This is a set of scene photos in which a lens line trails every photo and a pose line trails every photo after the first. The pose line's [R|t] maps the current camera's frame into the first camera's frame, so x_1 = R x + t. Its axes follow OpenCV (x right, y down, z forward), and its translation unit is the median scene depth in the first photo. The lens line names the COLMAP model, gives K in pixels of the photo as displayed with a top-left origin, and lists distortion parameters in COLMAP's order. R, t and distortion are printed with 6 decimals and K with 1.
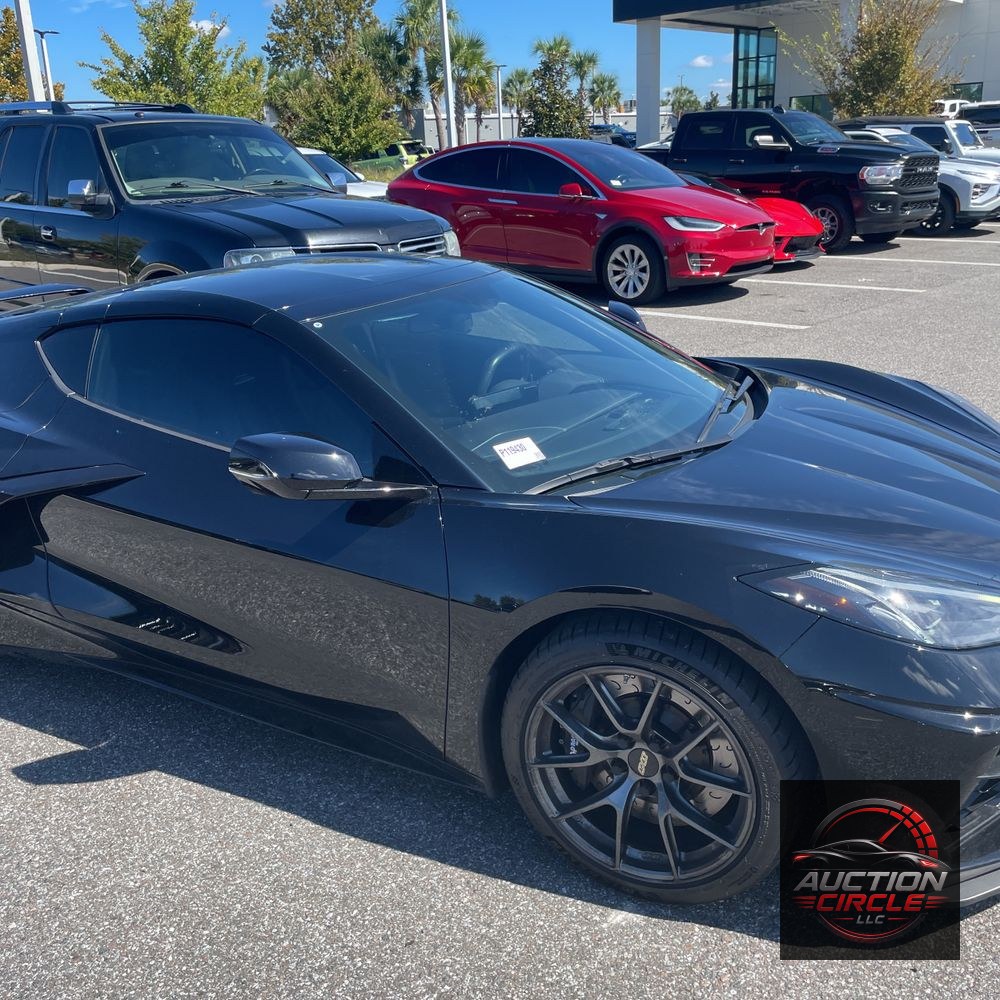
lens RADIAL K [[1033.1, 0, 500.0], [0, 1033.1, 500.0], [0, 0, 1]] dist [0.095652, -0.125061]
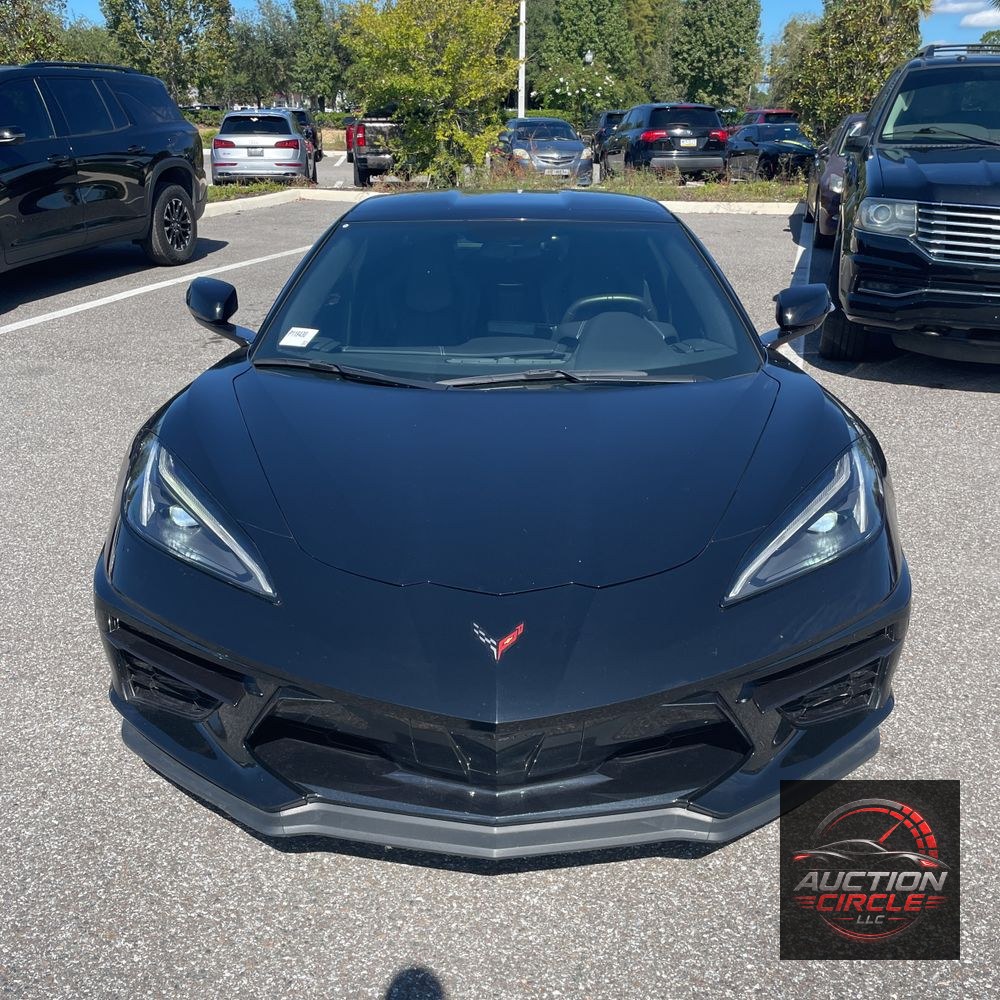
lens RADIAL K [[1028.7, 0, 500.0], [0, 1028.7, 500.0], [0, 0, 1]] dist [0.094293, -0.110103]
pose [[0.436618, 0.356349, -0.826063, 0.229657], [-0.311137, 0.921359, 0.233005, -0.041839], [0.844132, 0.155285, 0.513155, 0.101482]]
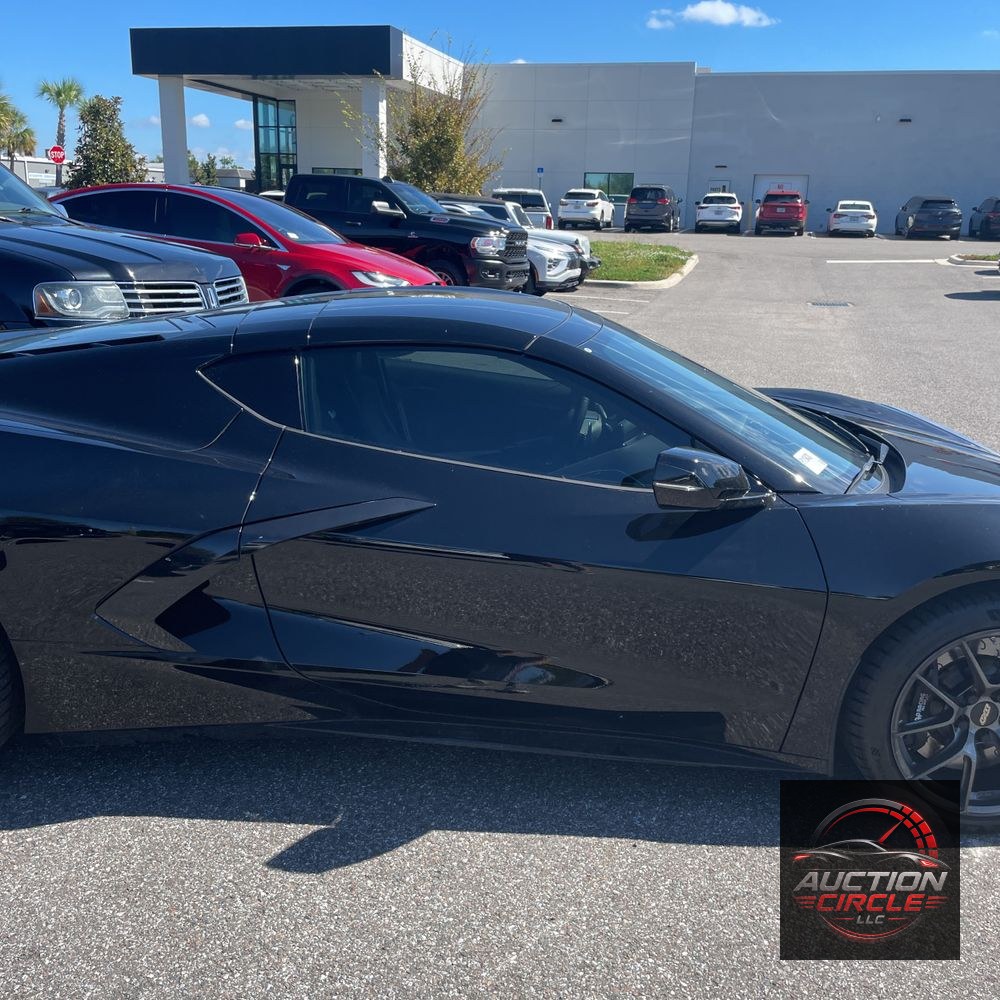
lens RADIAL K [[1054.5, 0, 499.5], [0, 1054.5, 468.9], [0, 0, 1]] dist [0.087018, -0.145396]
pose [[0.888782, -0.041124, 0.456481, -0.146994], [0.081230, 0.994333, -0.068580, 0.002641], [-0.451074, 0.098032, 0.887086, 0.025182]]
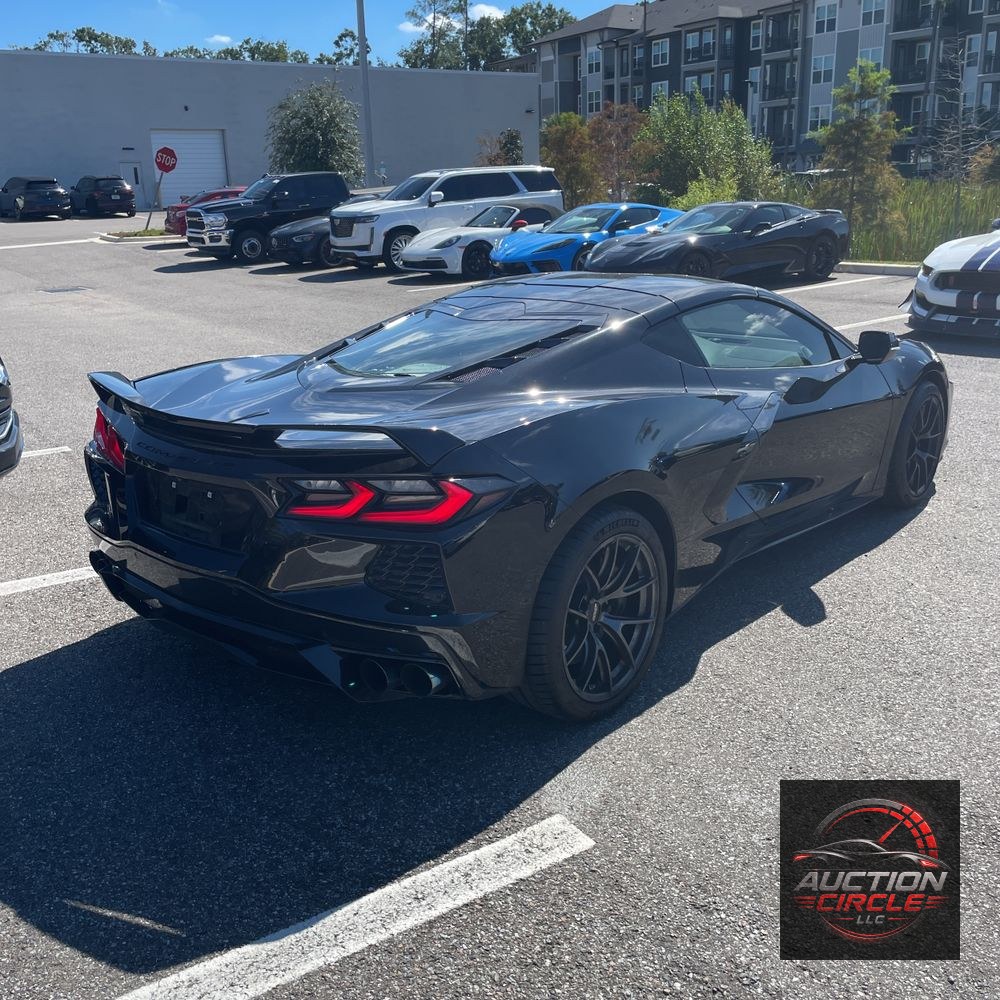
lens RADIAL K [[1051.6, 0, 500.0], [0, 1051.6, 500.0], [0, 0, 1]] dist [0.088963, -0.132687]
pose [[0.218620, -0.239155, 0.946050, -0.431890], [0.324947, 0.932011, 0.160515, -0.062337], [-0.920117, 0.272325, 0.281469, 0.225592]]
